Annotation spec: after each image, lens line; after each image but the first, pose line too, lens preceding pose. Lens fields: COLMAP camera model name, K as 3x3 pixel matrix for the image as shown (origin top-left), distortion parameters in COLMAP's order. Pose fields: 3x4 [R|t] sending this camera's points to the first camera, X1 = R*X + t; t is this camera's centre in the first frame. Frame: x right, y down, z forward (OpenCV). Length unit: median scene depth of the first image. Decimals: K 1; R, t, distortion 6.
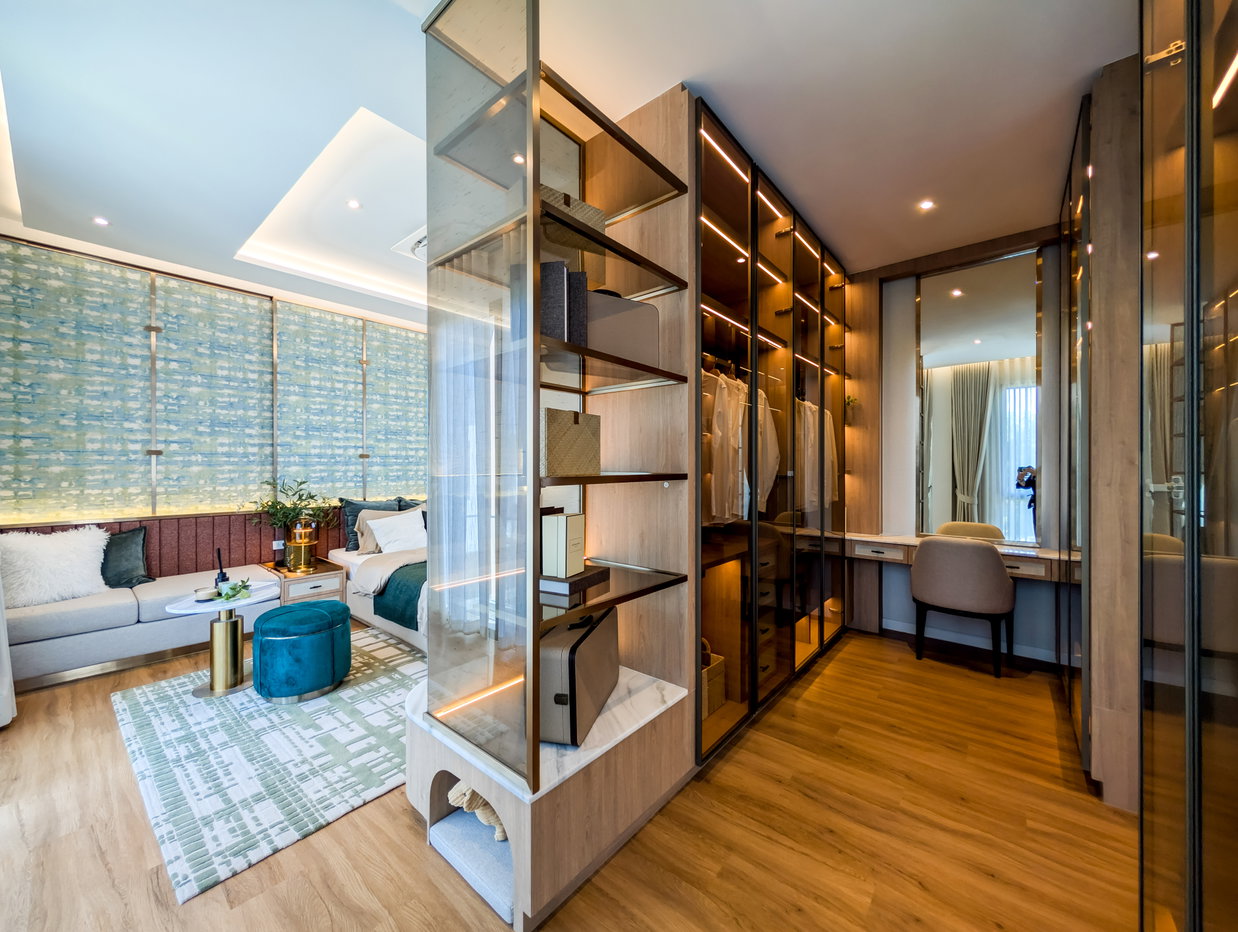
lens RADIAL K [[477.9, 0, 626.4], [0, 477.9, 471.9], [0, 0, 1]] dist [0.001433, 0.000299]
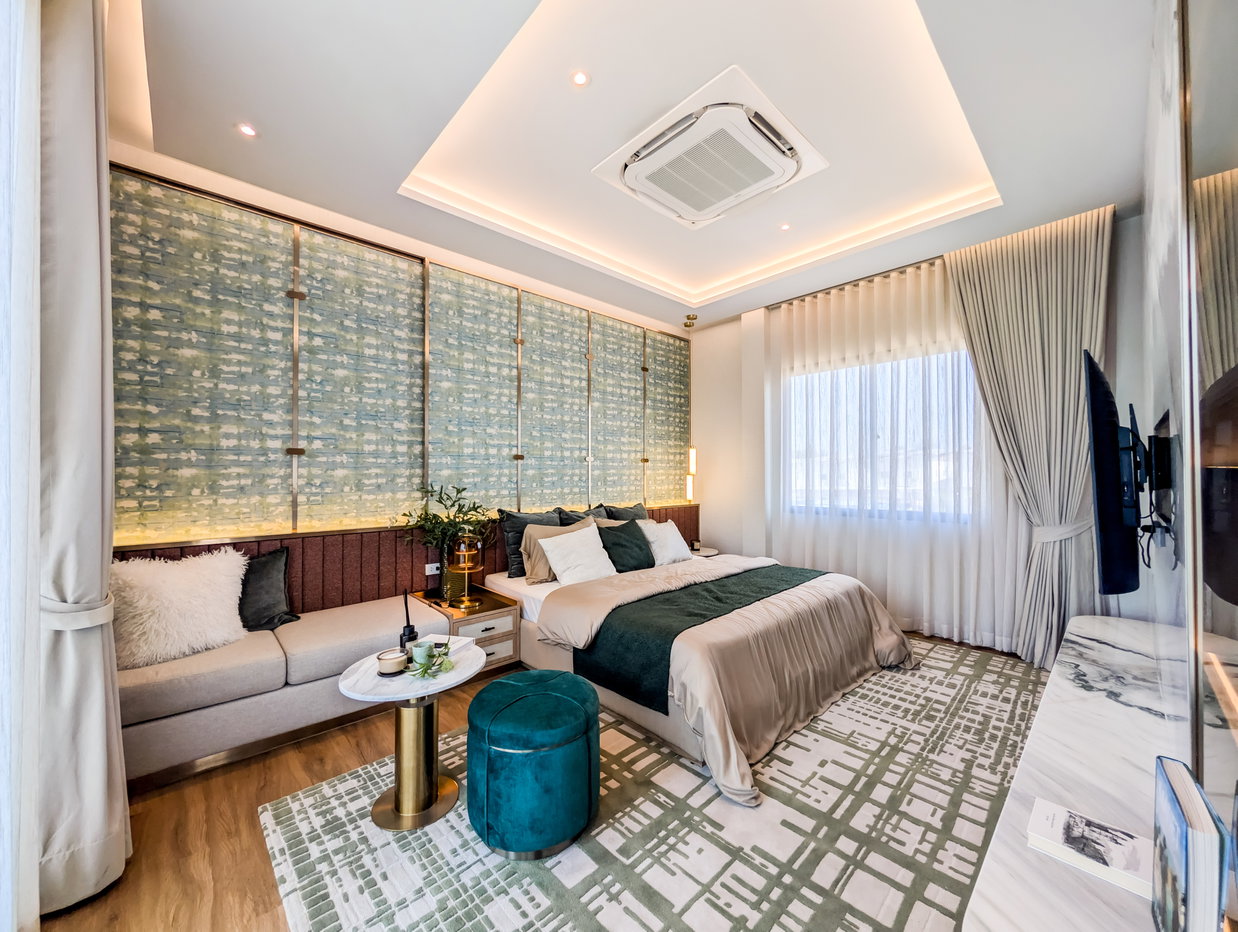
lens RADIAL K [[477.9, 0, 626.4], [0, 477.9, 471.9], [0, 0, 1]] dist [0.001433, 0.000299]
pose [[0.992820, -0.004295, -0.119542, -0.374250], [0.002295, 0.999855, -0.016863, 0.008088], [0.119597, 0.016468, 0.992686, 0.302681]]
